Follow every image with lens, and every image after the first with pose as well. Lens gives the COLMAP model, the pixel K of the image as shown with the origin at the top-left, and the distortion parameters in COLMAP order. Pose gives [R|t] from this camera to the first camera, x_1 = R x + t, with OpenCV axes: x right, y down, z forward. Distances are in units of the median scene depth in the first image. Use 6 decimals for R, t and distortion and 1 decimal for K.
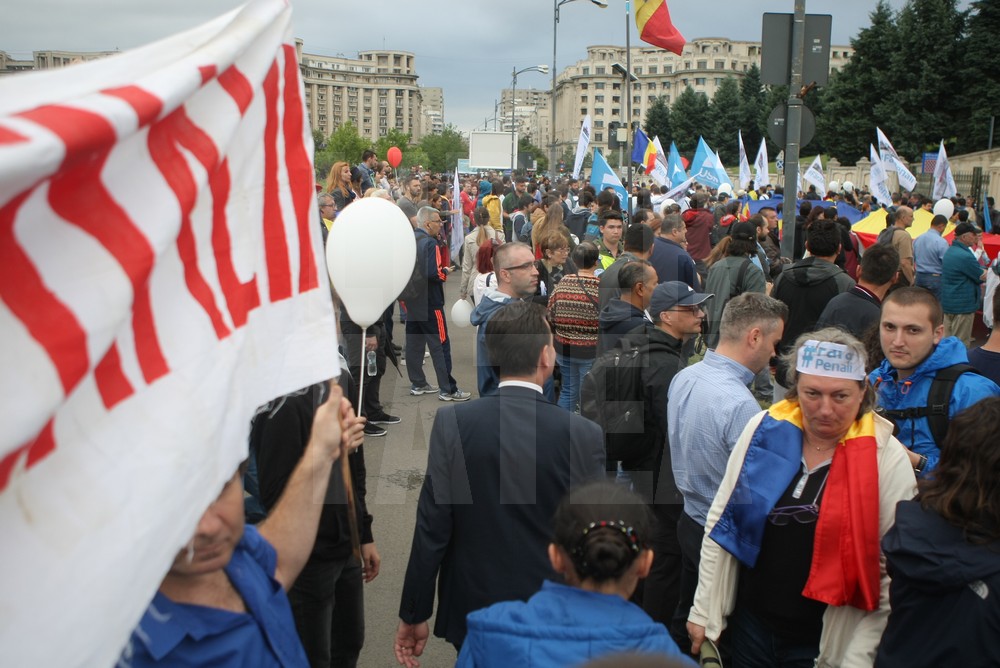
lens RADIAL K [[862.6, 0, 500.2], [0, 862.6, 330.1], [0, 0, 1]] dist [-0.111887, 0.072991]
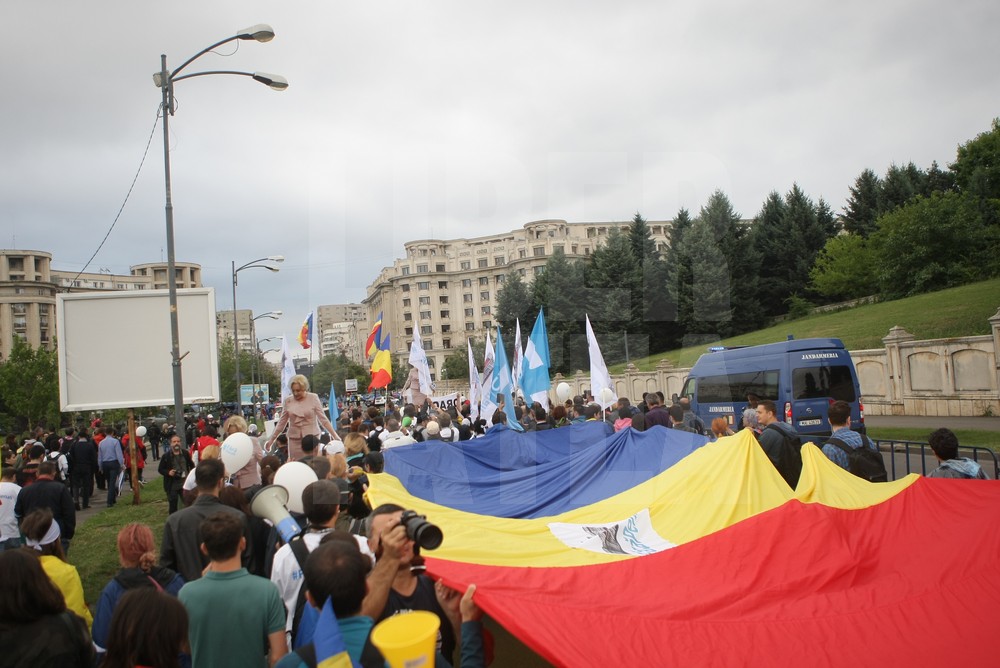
lens RADIAL K [[862.6, 0, 499.1], [0, 862.6, 332.5], [0, 0, 1]] dist [-0.111887, 0.072991]
pose [[0.976907, -0.079375, 0.198372, 0.015540], [0.125055, 0.965209, -0.229636, -0.032927], [-0.173243, 0.249140, 0.952846, 0.175885]]
